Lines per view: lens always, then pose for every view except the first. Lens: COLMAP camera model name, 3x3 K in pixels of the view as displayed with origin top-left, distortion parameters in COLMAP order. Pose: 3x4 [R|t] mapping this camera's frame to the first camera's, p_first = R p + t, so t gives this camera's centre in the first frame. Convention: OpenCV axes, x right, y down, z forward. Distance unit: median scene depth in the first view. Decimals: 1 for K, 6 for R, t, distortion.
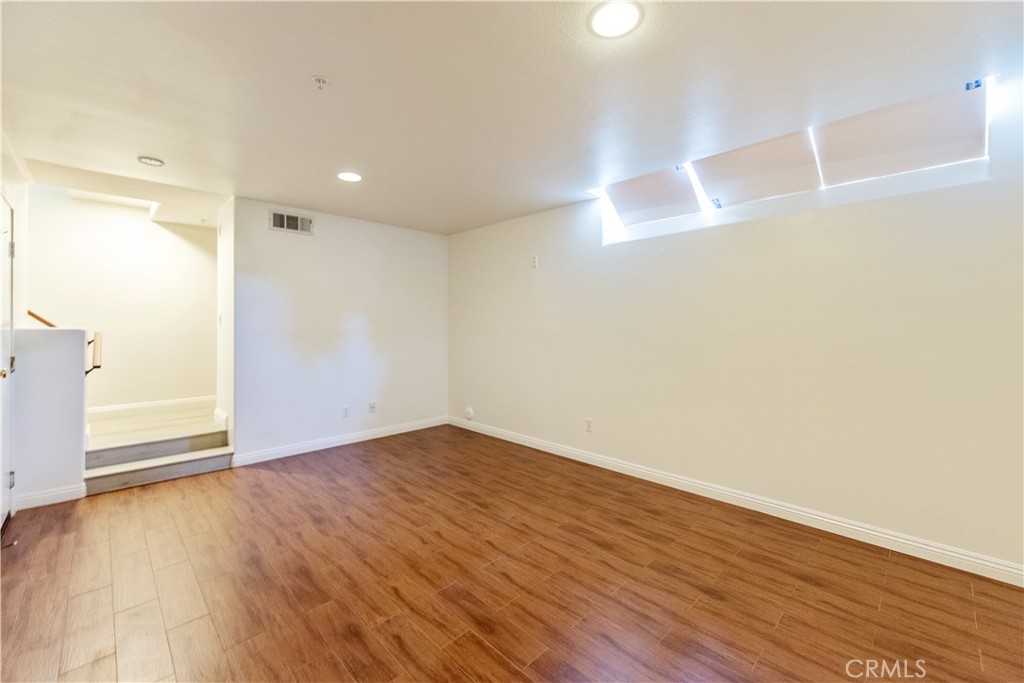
lens RADIAL K [[411.0, 0, 520.6], [0, 411.0, 321.6], [0, 0, 1]] dist [0.000625, -0.000016]
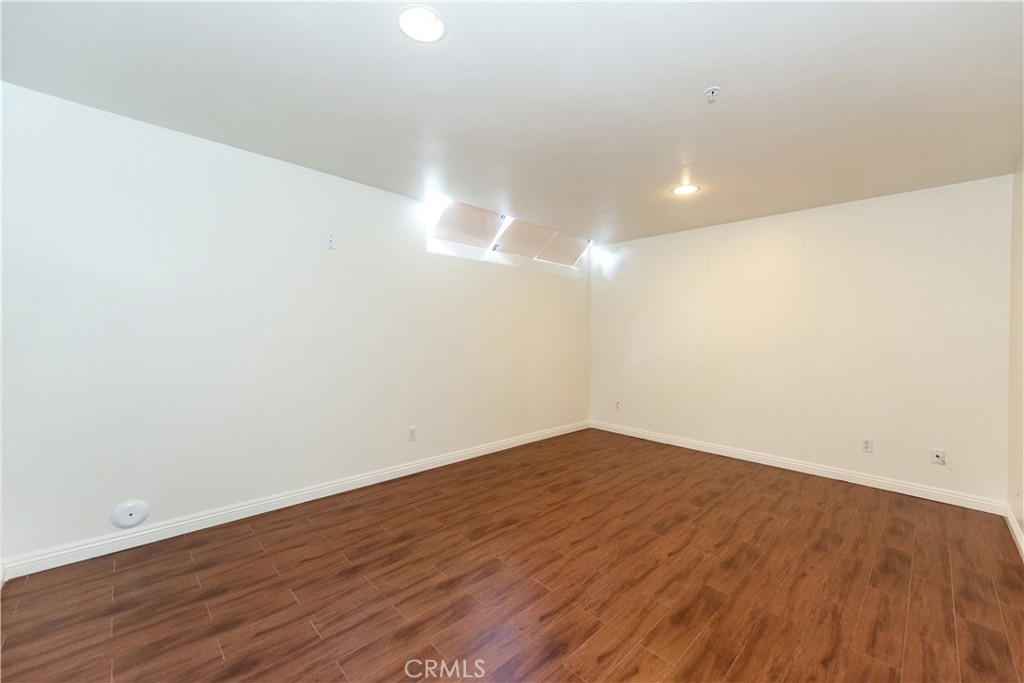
lens RADIAL K [[387.7, 0, 512.0], [0, 387.7, 341.5], [0, 0, 1]] dist [0.000412, -0.000026]
pose [[0.052180, -0.022431, 0.998386, -1.081449], [-0.016750, 0.999587, 0.023334, 0.006866], [-0.998497, -0.017941, 0.051783, 1.057203]]
